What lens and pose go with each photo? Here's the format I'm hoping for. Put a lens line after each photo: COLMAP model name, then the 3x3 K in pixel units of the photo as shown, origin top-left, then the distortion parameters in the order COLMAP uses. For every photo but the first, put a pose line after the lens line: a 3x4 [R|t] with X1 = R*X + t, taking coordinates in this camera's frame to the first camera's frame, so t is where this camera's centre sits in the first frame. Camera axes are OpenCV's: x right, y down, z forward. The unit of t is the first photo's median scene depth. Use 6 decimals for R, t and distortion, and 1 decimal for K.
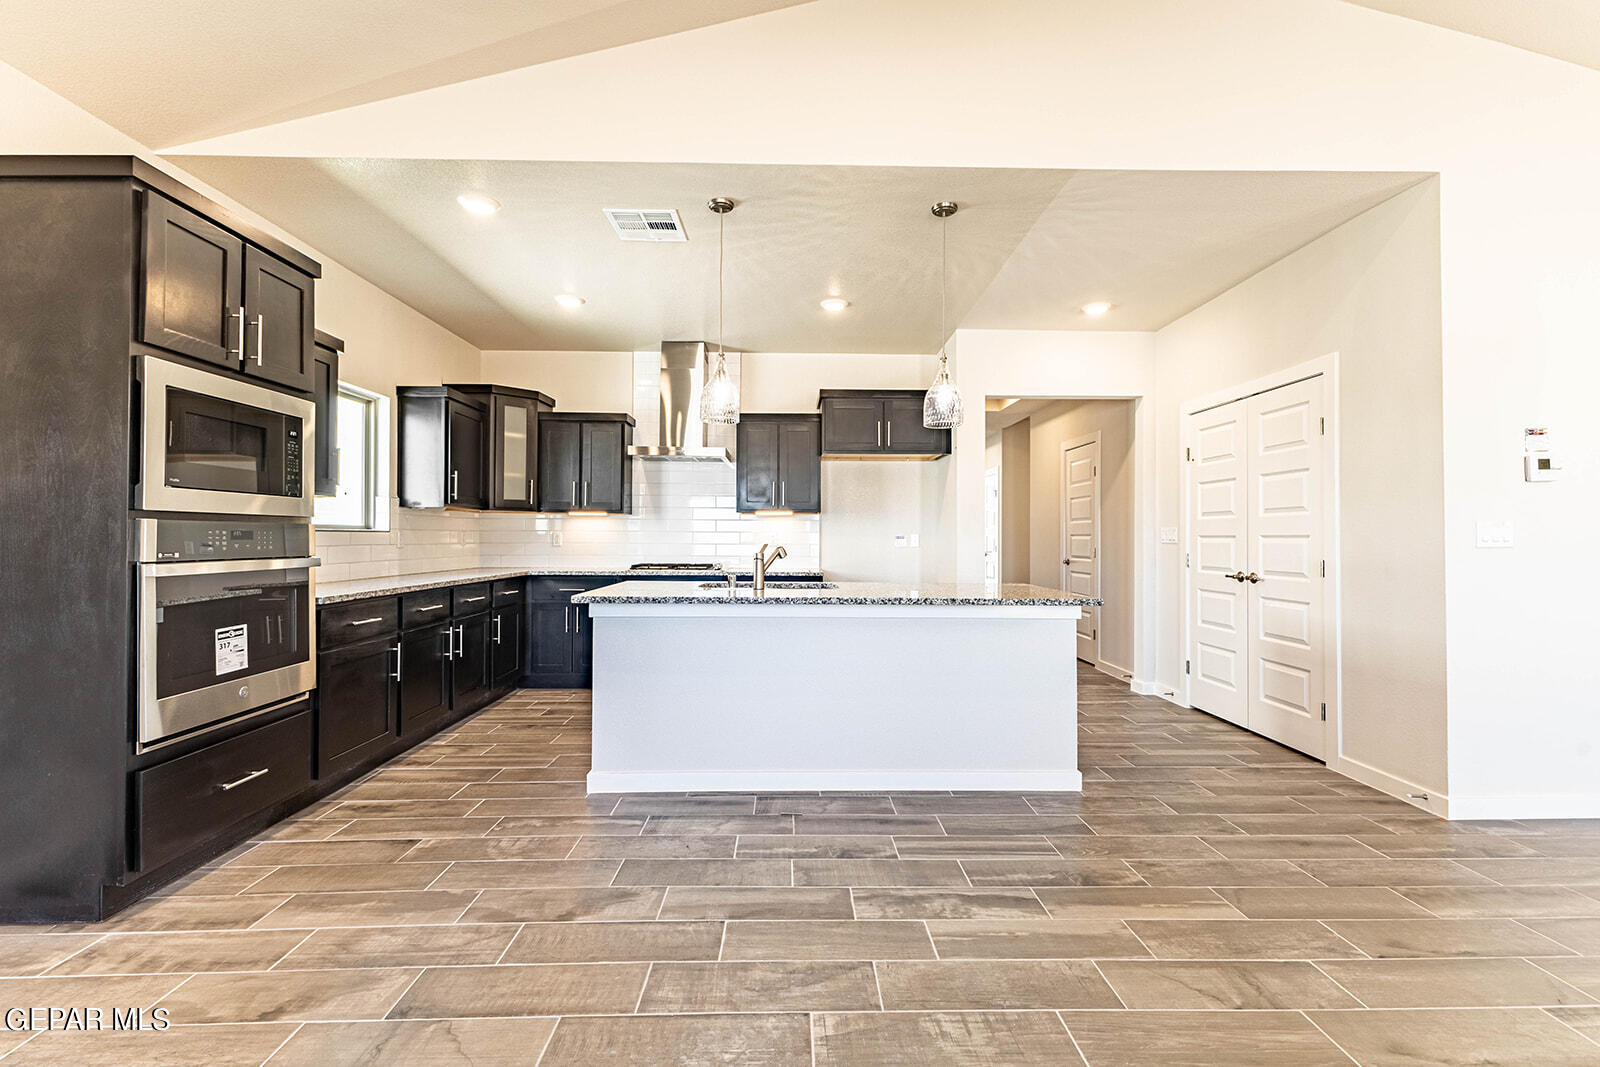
lens RADIAL K [[693.7, 0, 795.8], [0, 693.7, 527.2], [0, 0, 1]] dist [0.012182, -0.000895]
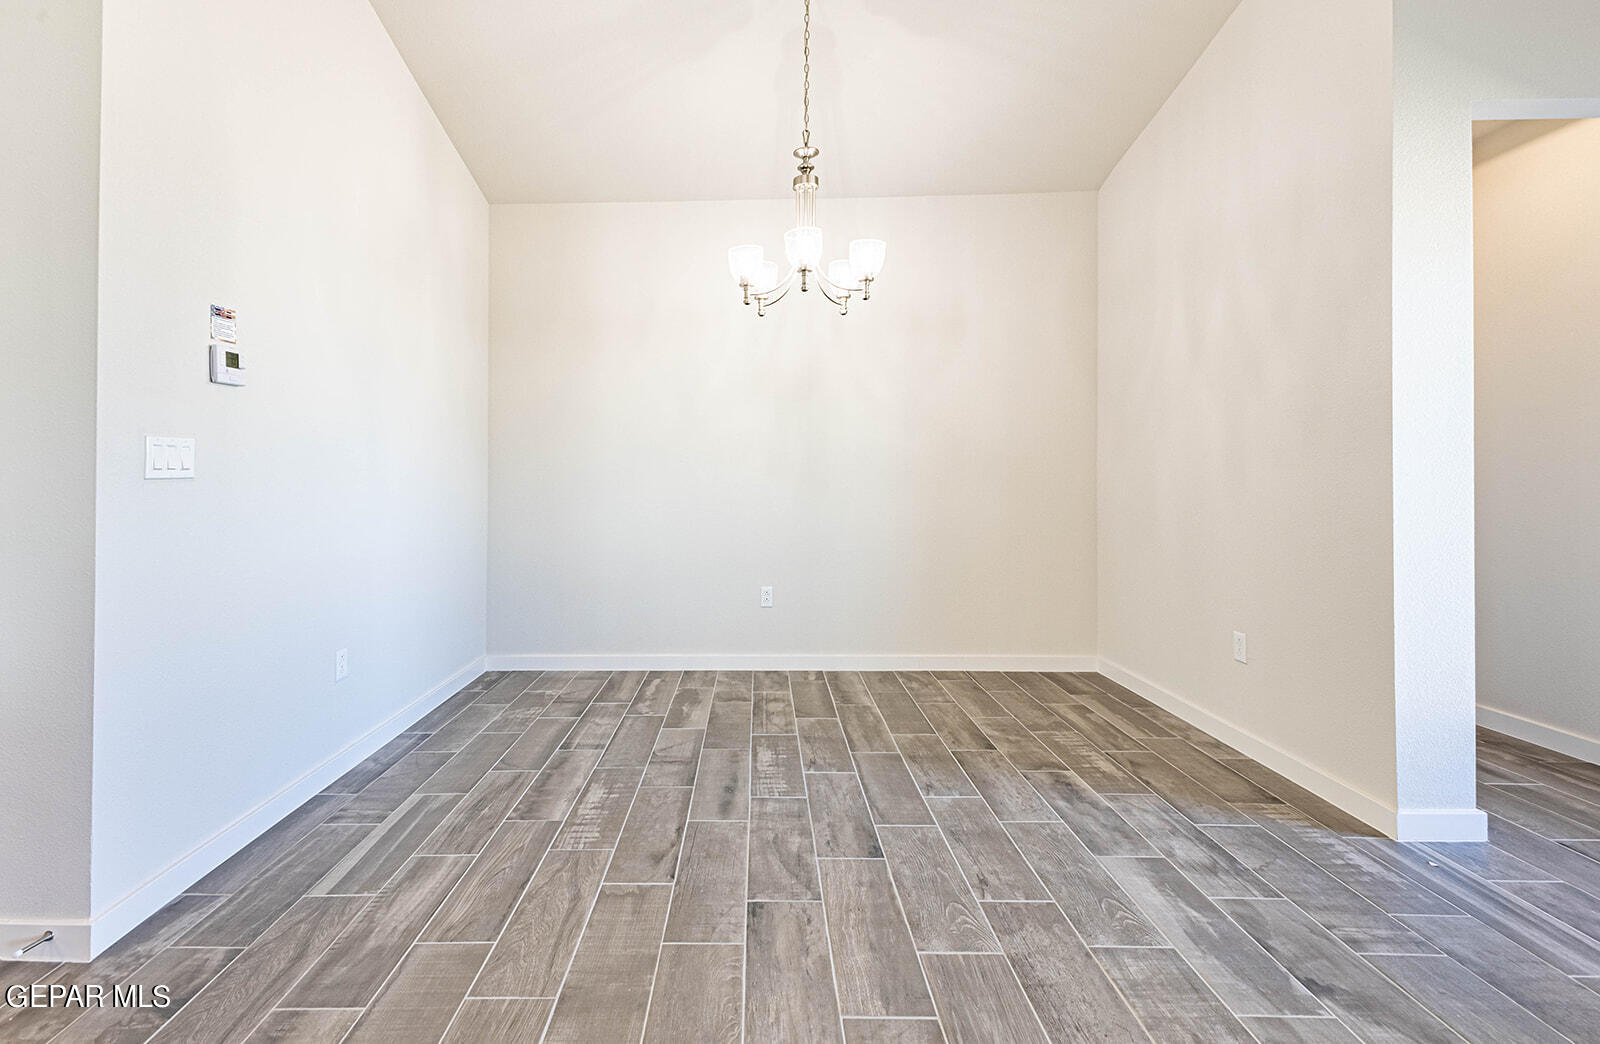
lens RADIAL K [[743.1, 0, 792.7], [0, 743.1, 461.5], [0, 0, 1]] dist [0.016449, -0.004134]
pose [[0.057288, 0.007978, 0.998326, 0.344278], [-0.006143, 0.999952, -0.007639, 0.014724], [-0.998339, -0.005695, 0.057335, 0.392698]]
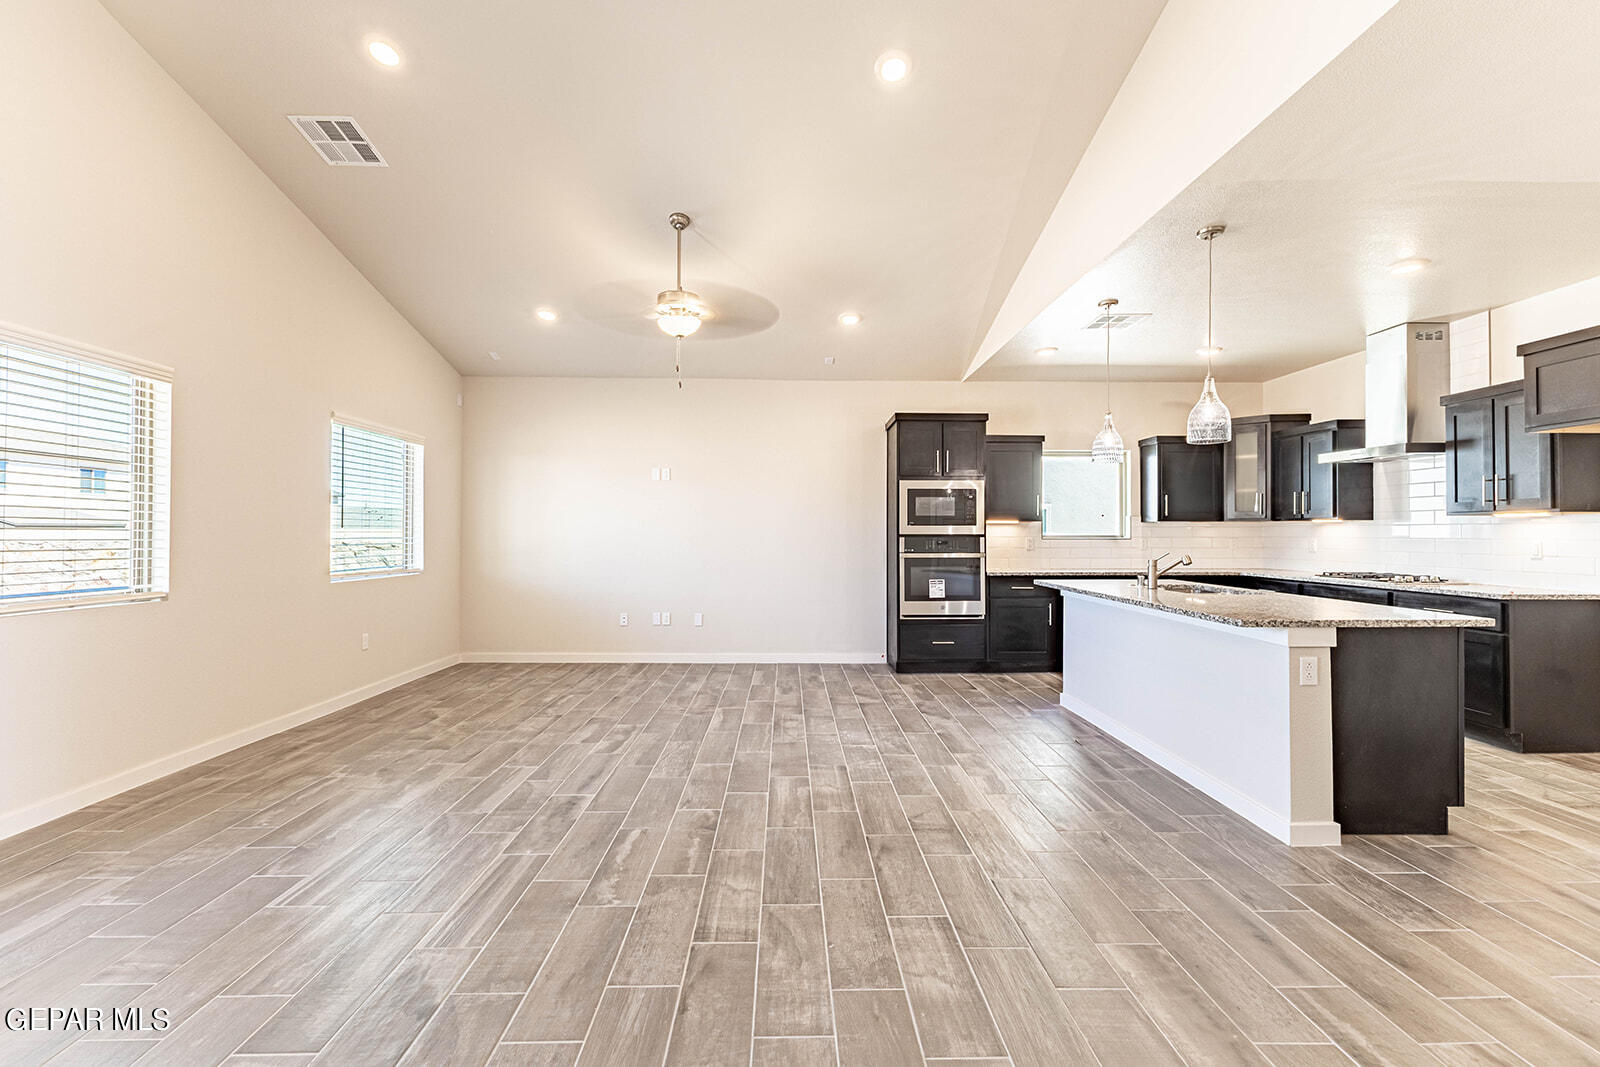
lens RADIAL K [[693.7, 0, 803.4], [0, 693.7, 528.3], [0, 0, 1]] dist [0.012182, -0.000895]
pose [[0.002890, -0.011787, -0.999926, 1.372946], [0.014411, 0.999827, -0.011745, -0.014925], [0.999892, -0.014376, 0.003059, 0.427896]]
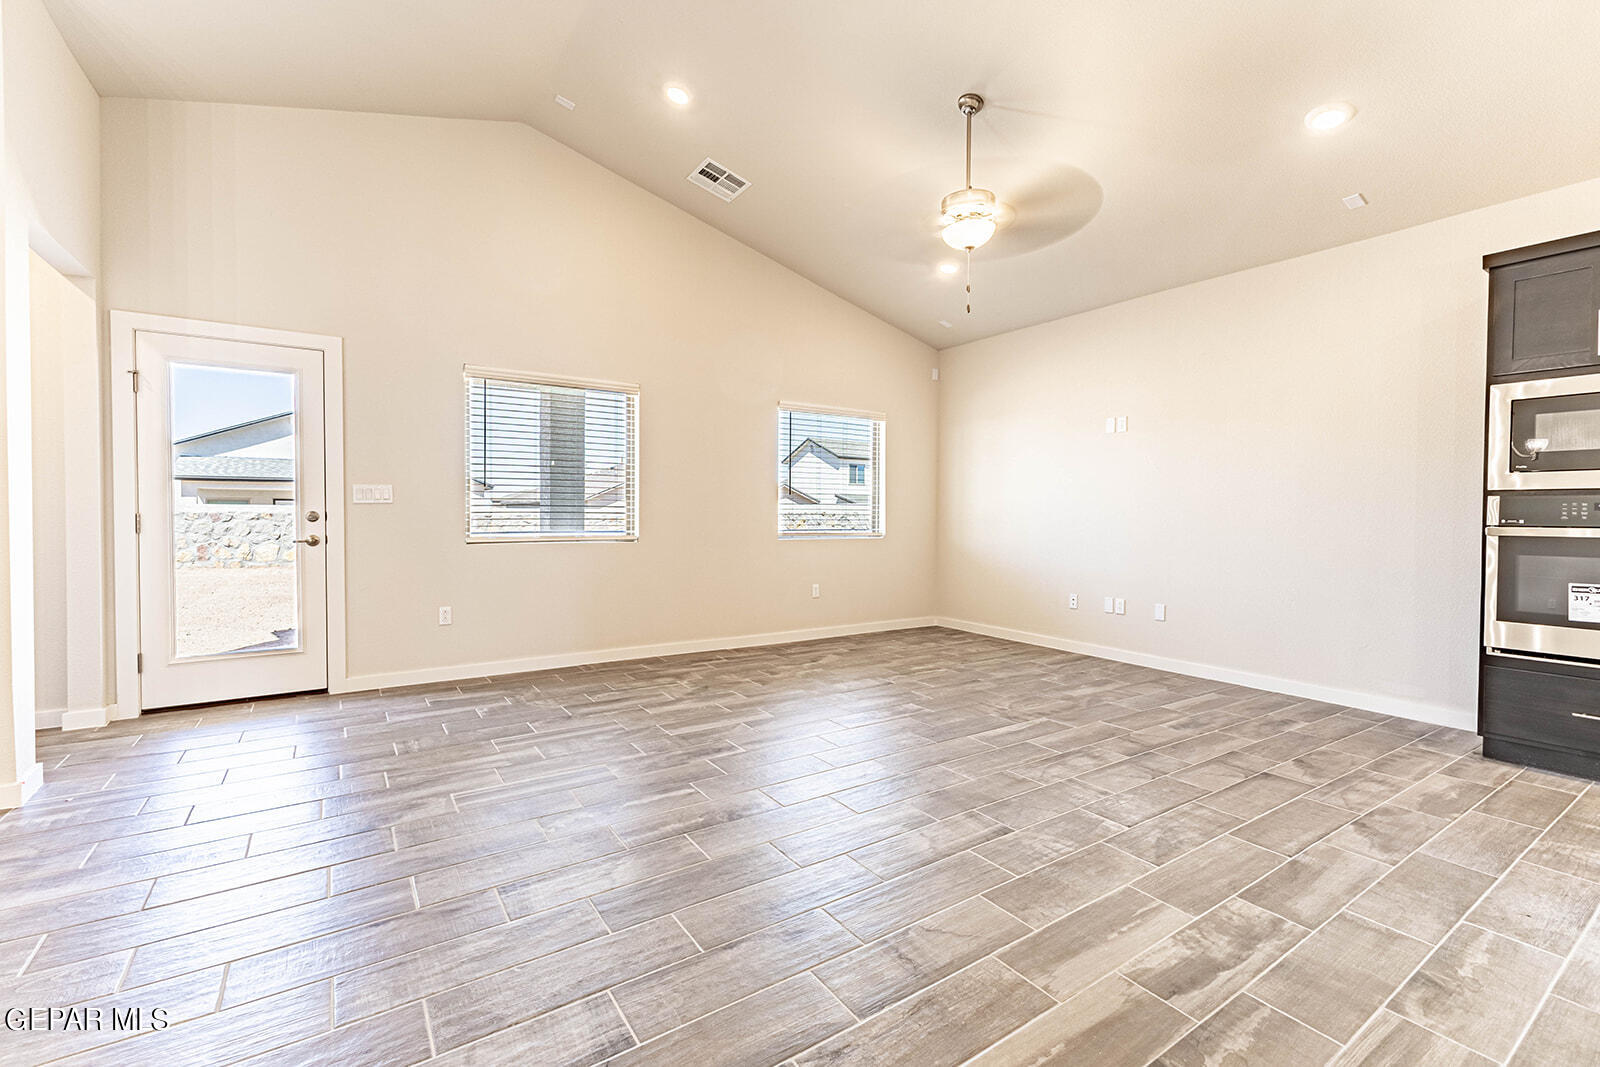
lens RADIAL K [[693.7, 0, 802.0], [0, 693.7, 527.7], [0, 0, 1]] dist [0.012182, -0.000895]
pose [[-0.840779, 0.002358, -0.541374, 0.783916], [0.000049, 0.999991, 0.004280, 0.034699], [0.541379, 0.003572, -0.840771, 1.049063]]
